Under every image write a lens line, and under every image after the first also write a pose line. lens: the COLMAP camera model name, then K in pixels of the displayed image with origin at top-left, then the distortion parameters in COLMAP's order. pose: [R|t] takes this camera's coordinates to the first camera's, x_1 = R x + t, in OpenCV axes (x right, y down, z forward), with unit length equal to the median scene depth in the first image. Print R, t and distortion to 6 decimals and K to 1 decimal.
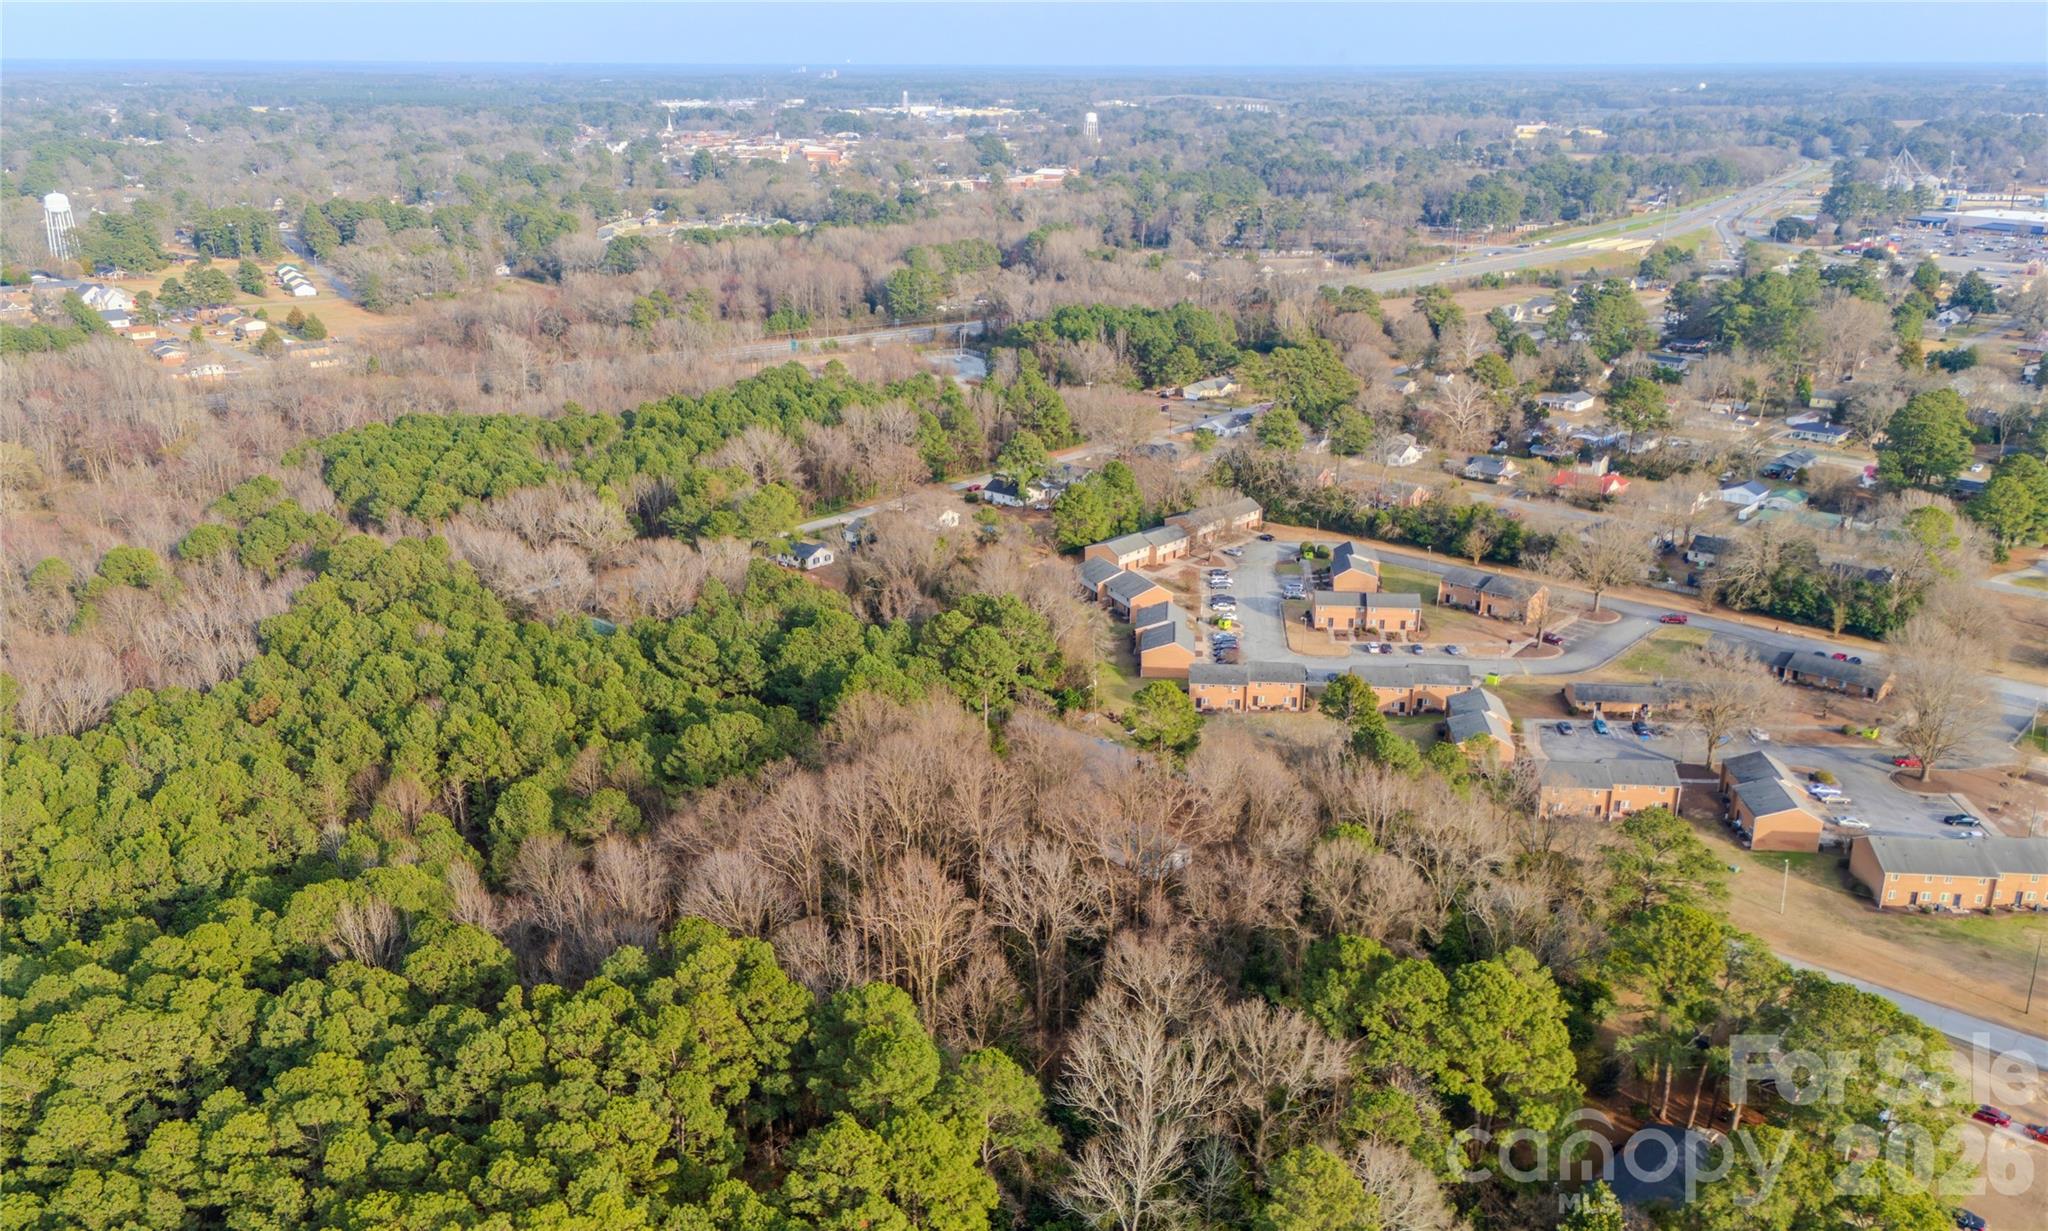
lens RADIAL K [[1626.7, 0, 1023.0], [0, 1626.7, 616.3], [0, 0, 1]] dist [0.071062, -0.062070]
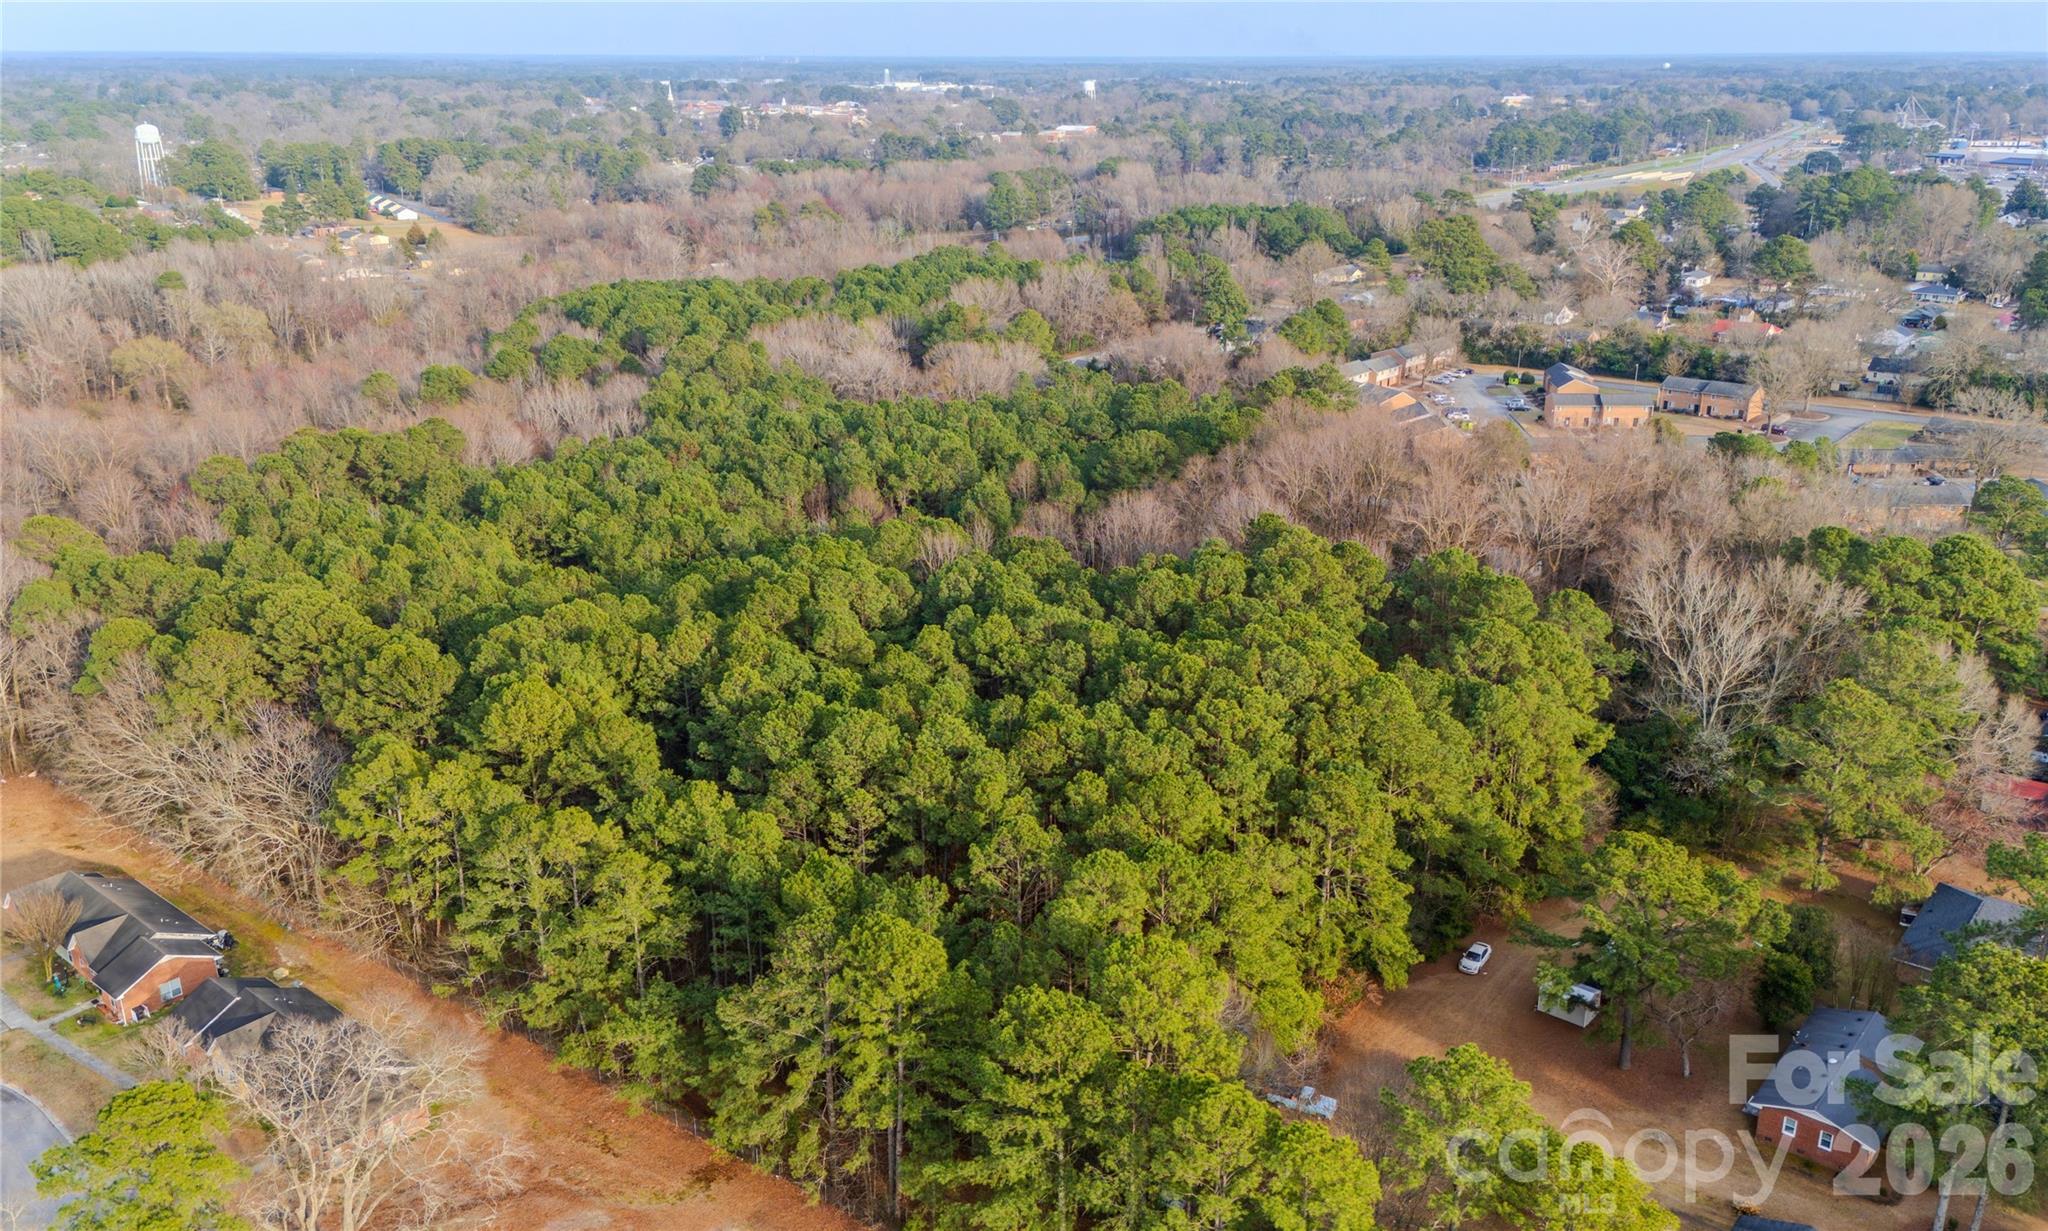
lens RADIAL K [[1626.7, 0, 1028.3], [0, 1626.7, 619.4], [0, 0, 1]] dist [0.071062, -0.062070]
pose [[0.999581, -0.011504, 0.026543, -0.116209], [0.011315, 0.999910, 0.007254, 0.071742], [-0.026624, -0.006951, 0.999621, -0.045070]]
